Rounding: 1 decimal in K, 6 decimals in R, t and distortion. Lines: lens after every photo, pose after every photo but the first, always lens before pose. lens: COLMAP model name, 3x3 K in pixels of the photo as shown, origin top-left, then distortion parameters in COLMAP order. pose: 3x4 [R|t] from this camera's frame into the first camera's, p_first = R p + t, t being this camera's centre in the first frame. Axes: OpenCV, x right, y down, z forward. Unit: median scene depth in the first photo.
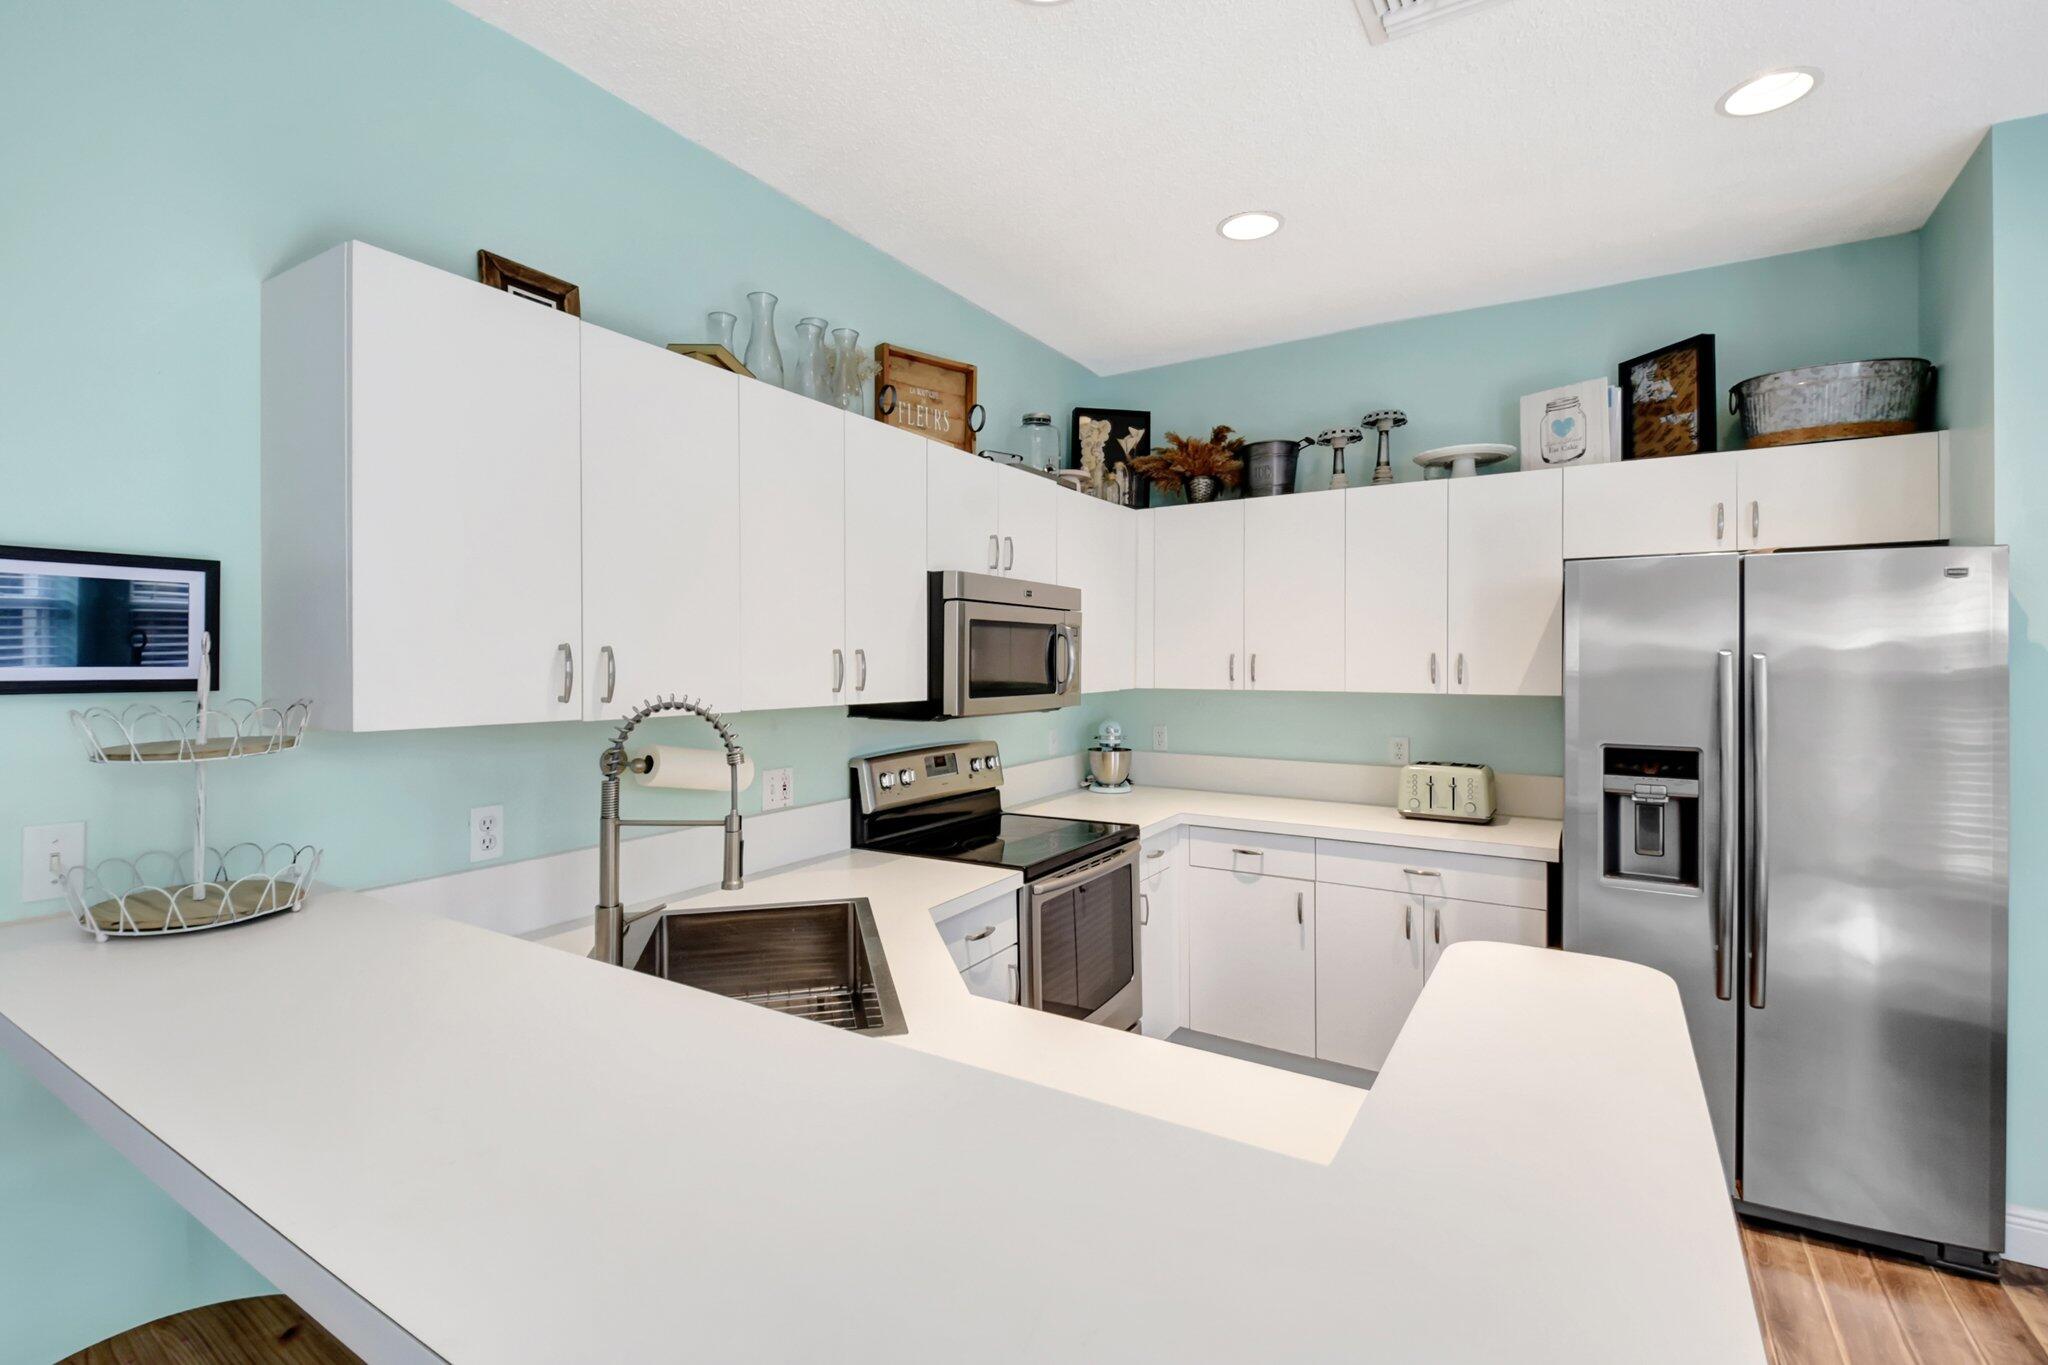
lens RADIAL K [[893.9, 0, 1018.6], [0, 893.9, 673.8], [0, 0, 1]] dist [0.026166, -0.025294]
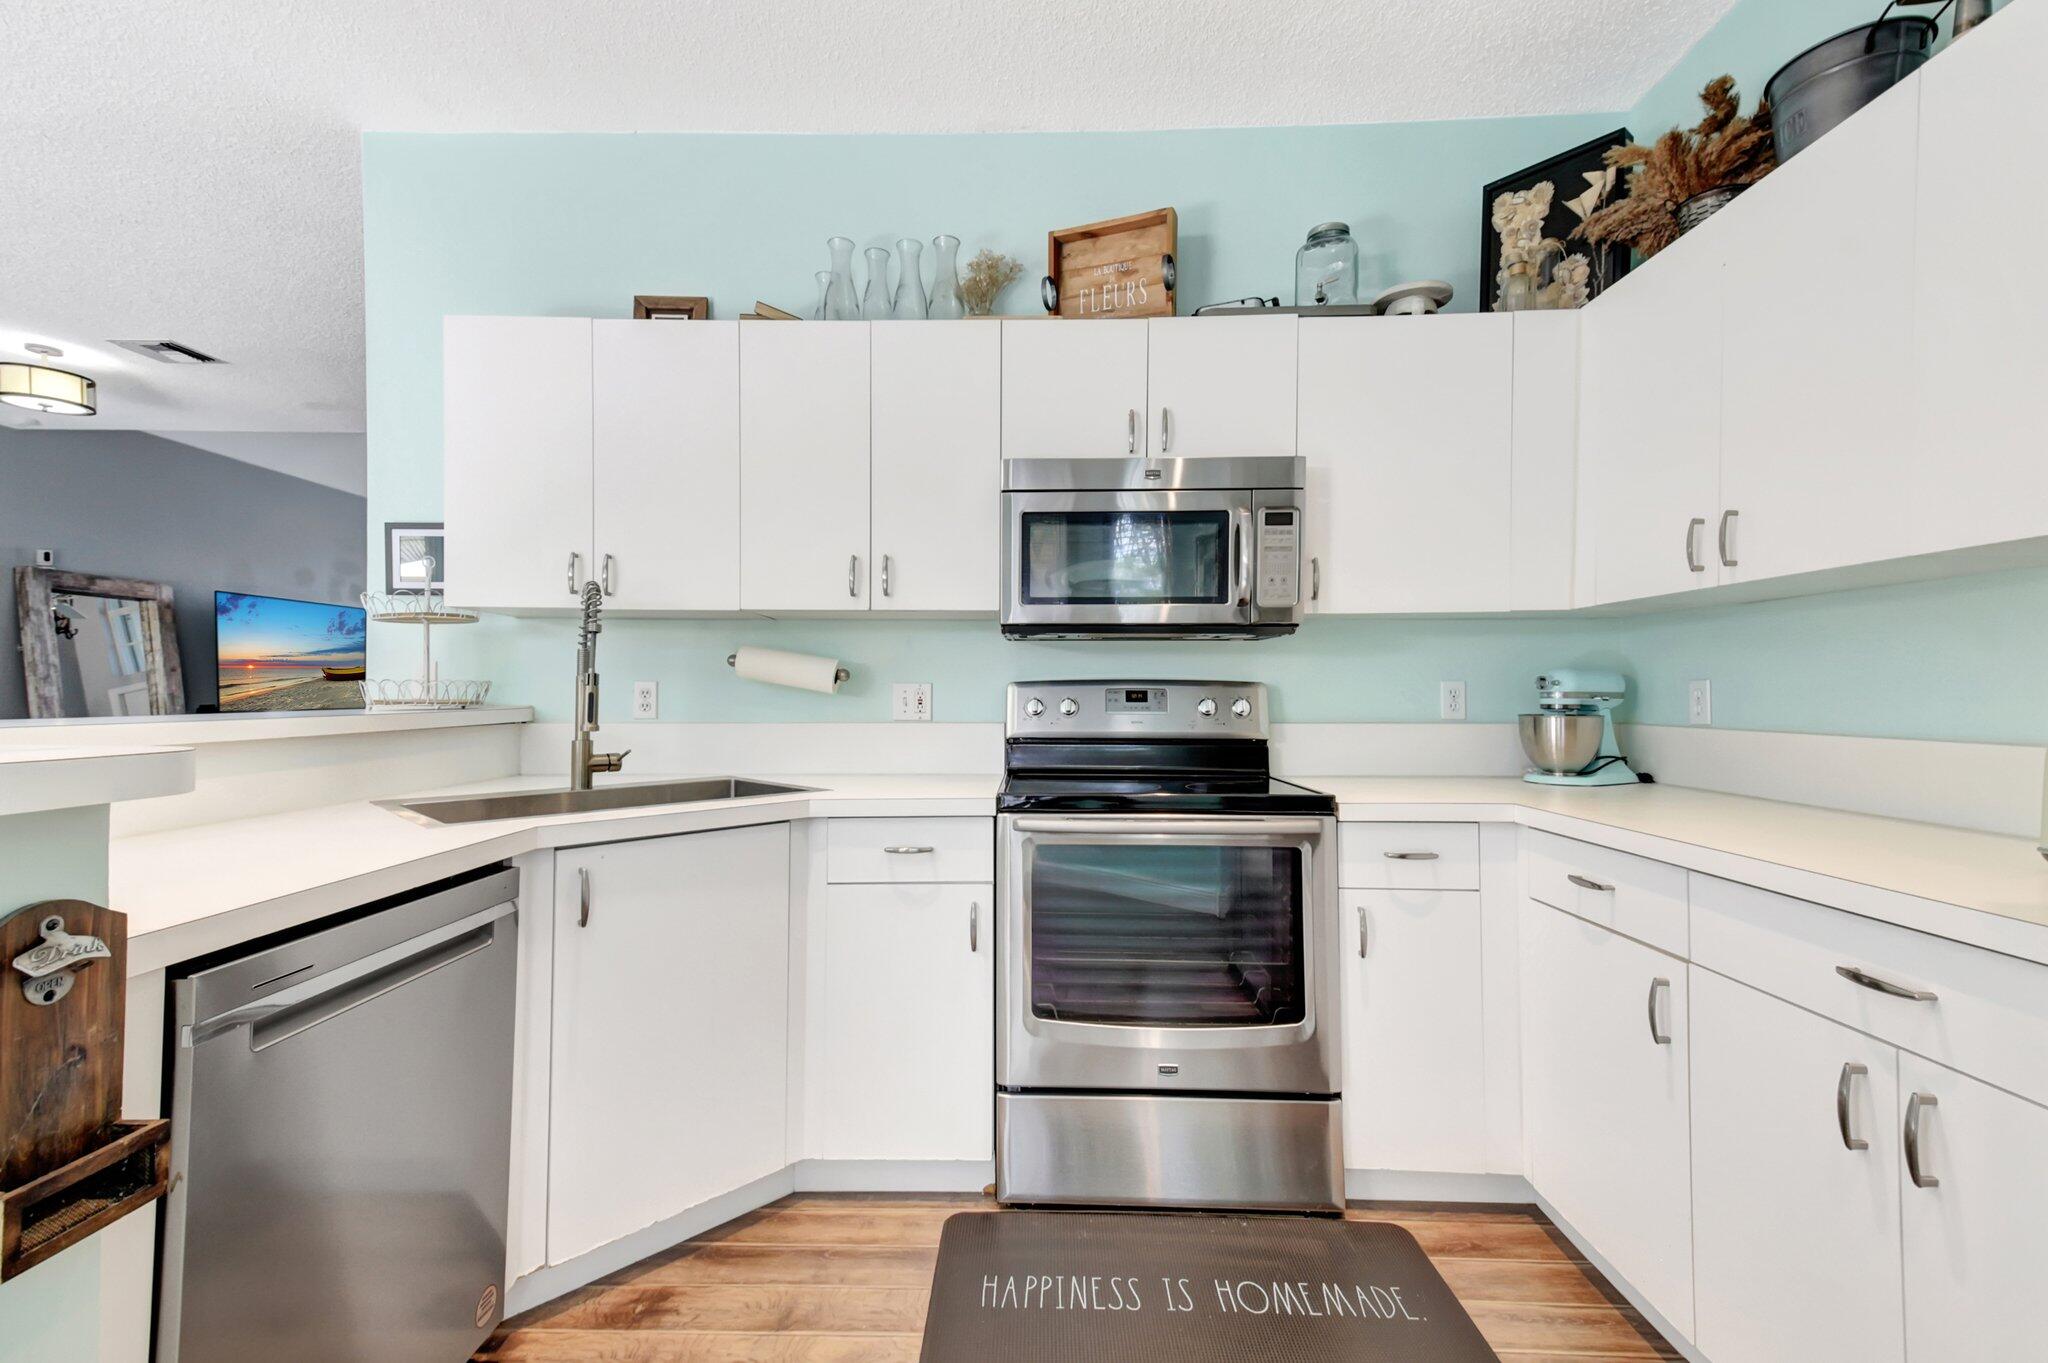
lens RADIAL K [[871.5, 0, 1021.6], [0, 871.5, 698.8], [0, 0, 1]] dist [0.040217, 0.000114]
pose [[0.517461, 0.004963, -0.855692, 0.580022], [-0.011888, 0.999928, -0.001390, 0.105556], [0.855624, 0.010892, 0.517483, 0.487481]]
